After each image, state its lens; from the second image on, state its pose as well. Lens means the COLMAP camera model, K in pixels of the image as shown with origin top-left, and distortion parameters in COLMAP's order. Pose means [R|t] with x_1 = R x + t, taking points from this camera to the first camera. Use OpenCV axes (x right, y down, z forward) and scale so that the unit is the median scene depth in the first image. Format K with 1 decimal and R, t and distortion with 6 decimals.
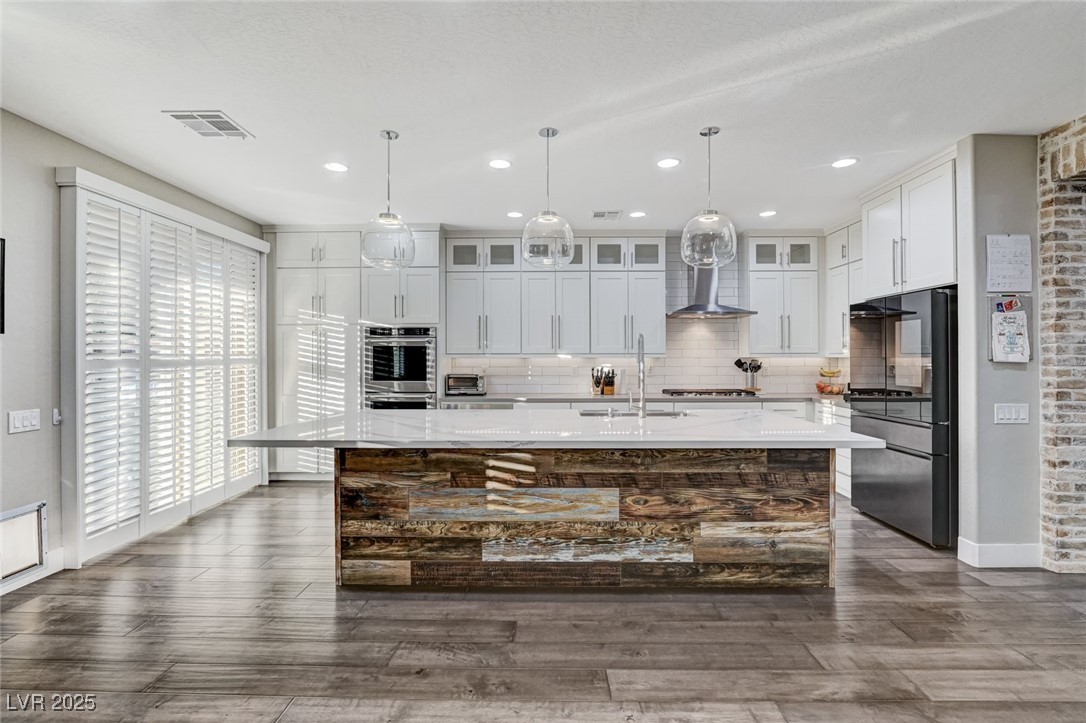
lens RADIAL K [[465.4, 0, 533.6], [0, 465.4, 358.9], [0, 0, 1]] dist [-0.004785, 0.000241]
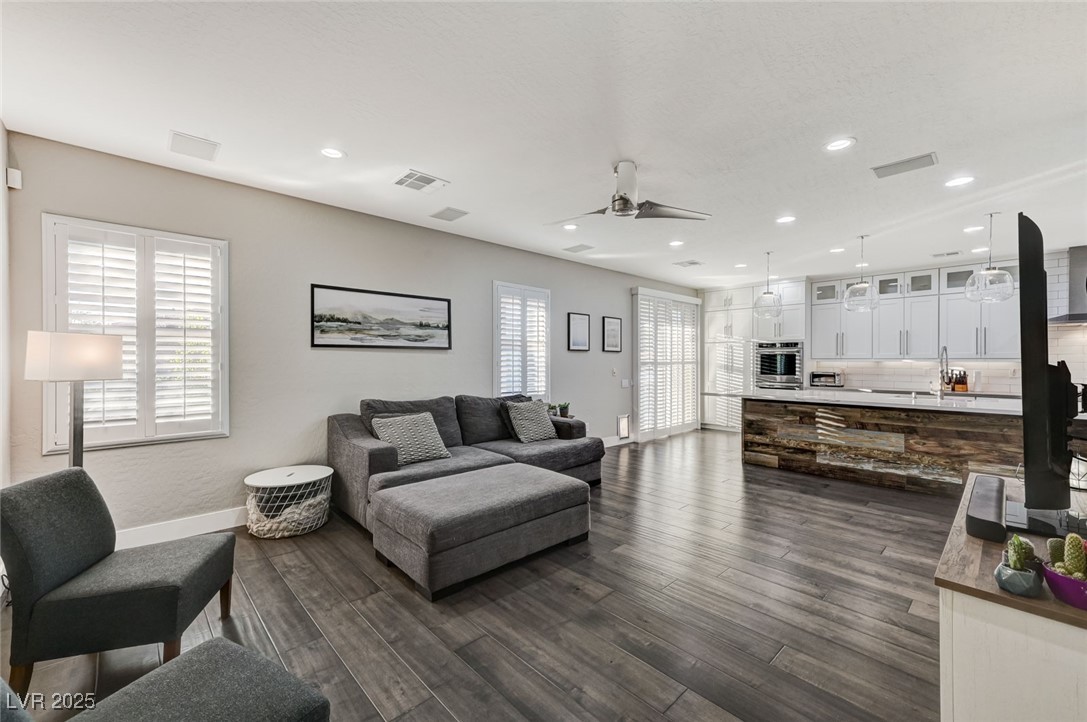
lens RADIAL K [[441.7, 0, 539.0], [0, 441.7, 361.4], [0, 0, 1]] dist [0.002231, -0.000226]
pose [[0.695240, 0.003340, -0.718770, 0.427654], [-0.005488, 0.999985, -0.000662, 0.006363], [0.718757, 0.004405, 0.695247, -1.195027]]
